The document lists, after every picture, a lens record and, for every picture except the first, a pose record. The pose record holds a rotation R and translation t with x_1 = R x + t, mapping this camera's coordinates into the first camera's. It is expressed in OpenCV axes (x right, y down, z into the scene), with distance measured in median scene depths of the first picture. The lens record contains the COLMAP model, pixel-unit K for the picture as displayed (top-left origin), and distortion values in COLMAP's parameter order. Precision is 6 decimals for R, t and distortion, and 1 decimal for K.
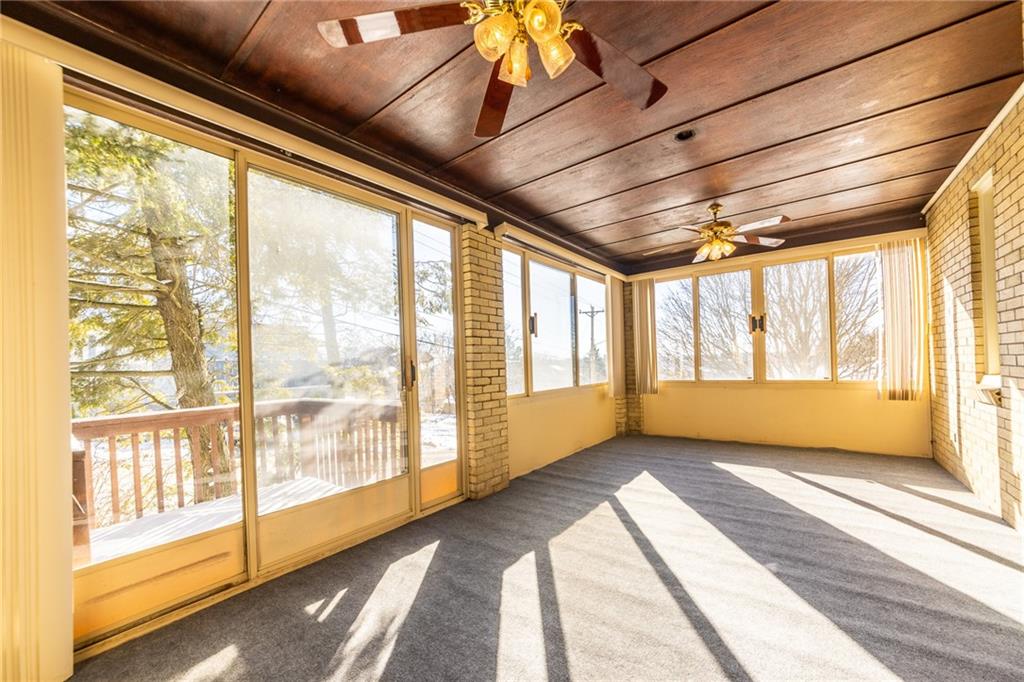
lens RADIAL K [[383.8, 0, 518.7], [0, 383.8, 366.0], [0, 0, 1]] dist [-0.015035, 0.012475]
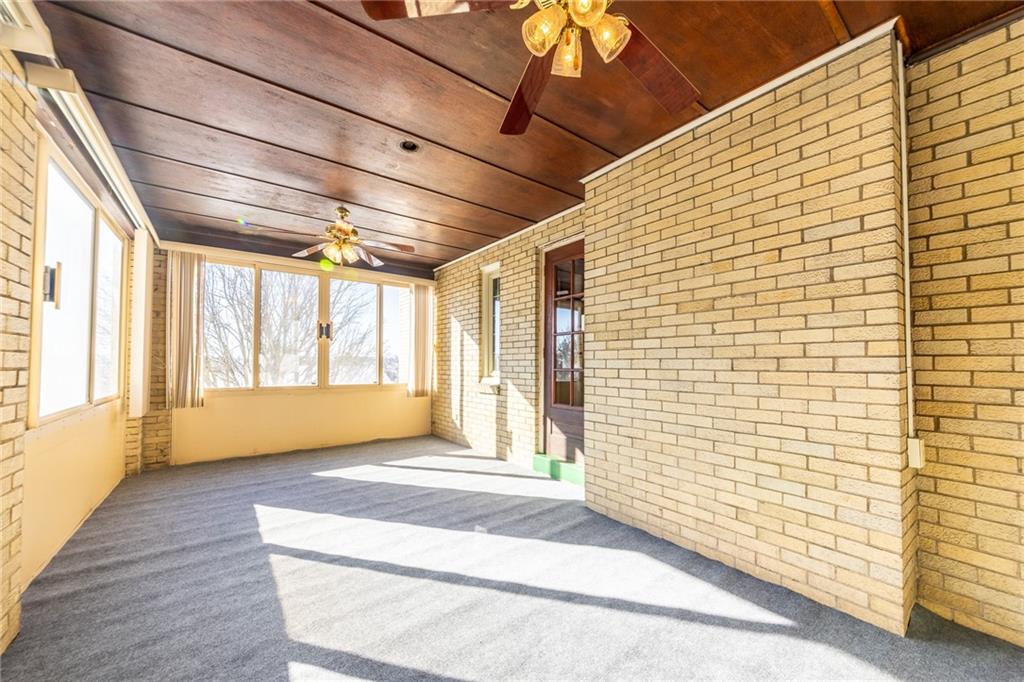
lens RADIAL K [[381.4, 0, 515.8], [0, 381.4, 358.4], [0, 0, 1]] dist [-0.001144, 0.000189]
pose [[0.269045, 0.045090, 0.962072, -0.323946], [-0.006306, 0.998965, -0.045056, 0.010553], [-0.963107, 0.006055, 0.269050, 0.321120]]
